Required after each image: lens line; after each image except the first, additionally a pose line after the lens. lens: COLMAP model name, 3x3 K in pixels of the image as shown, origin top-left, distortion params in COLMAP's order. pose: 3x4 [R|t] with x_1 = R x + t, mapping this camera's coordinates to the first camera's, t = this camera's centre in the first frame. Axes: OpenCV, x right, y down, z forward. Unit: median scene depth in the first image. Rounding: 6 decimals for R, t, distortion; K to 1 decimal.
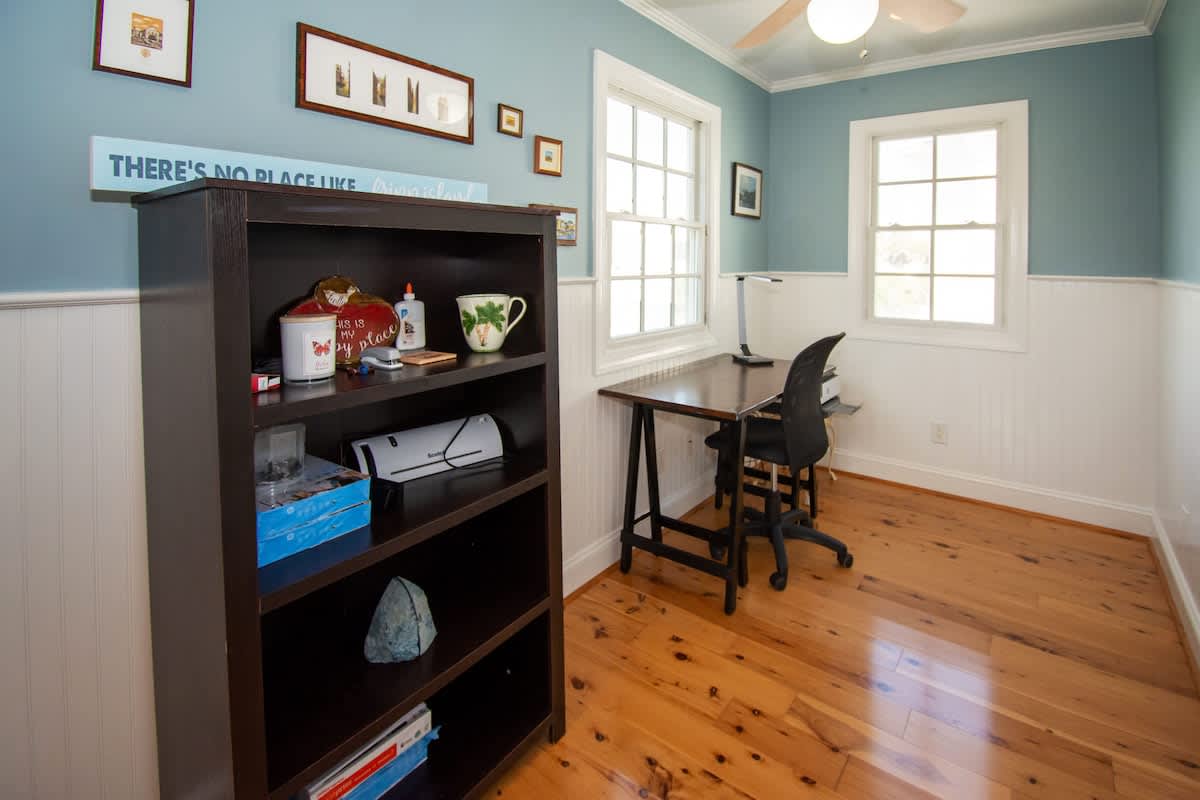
lens RADIAL K [[543.7, 0, 607.8], [0, 543.7, 377.3], [0, 0, 1]] dist [0.017146, -0.020809]
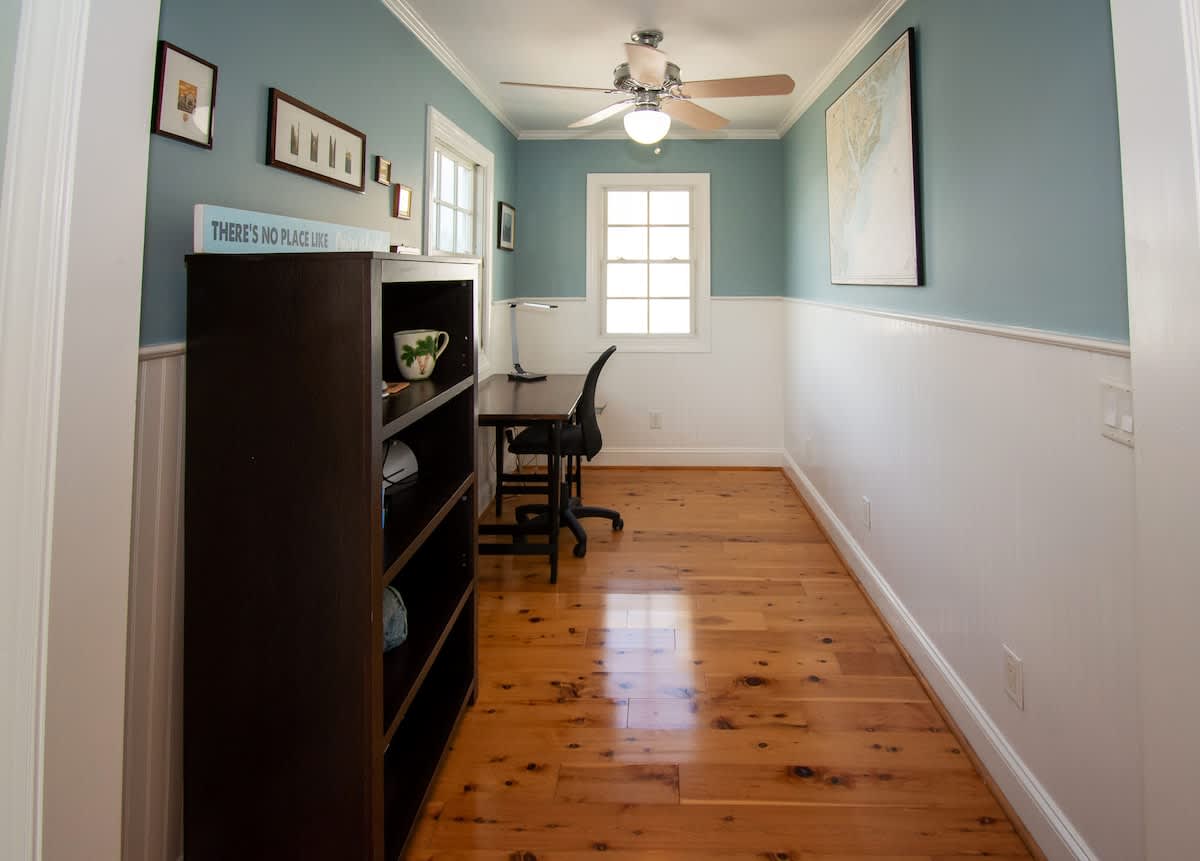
lens RADIAL K [[560.5, 0, 596.8], [0, 560.5, 448.8], [0, 0, 1]] dist [0.001668, 0.000048]
pose [[0.856004, -0.159780, 0.491657, -0.280350], [0.120947, 0.986542, 0.110032, 0.007982], [-0.502621, -0.034723, 0.863809, -0.135982]]
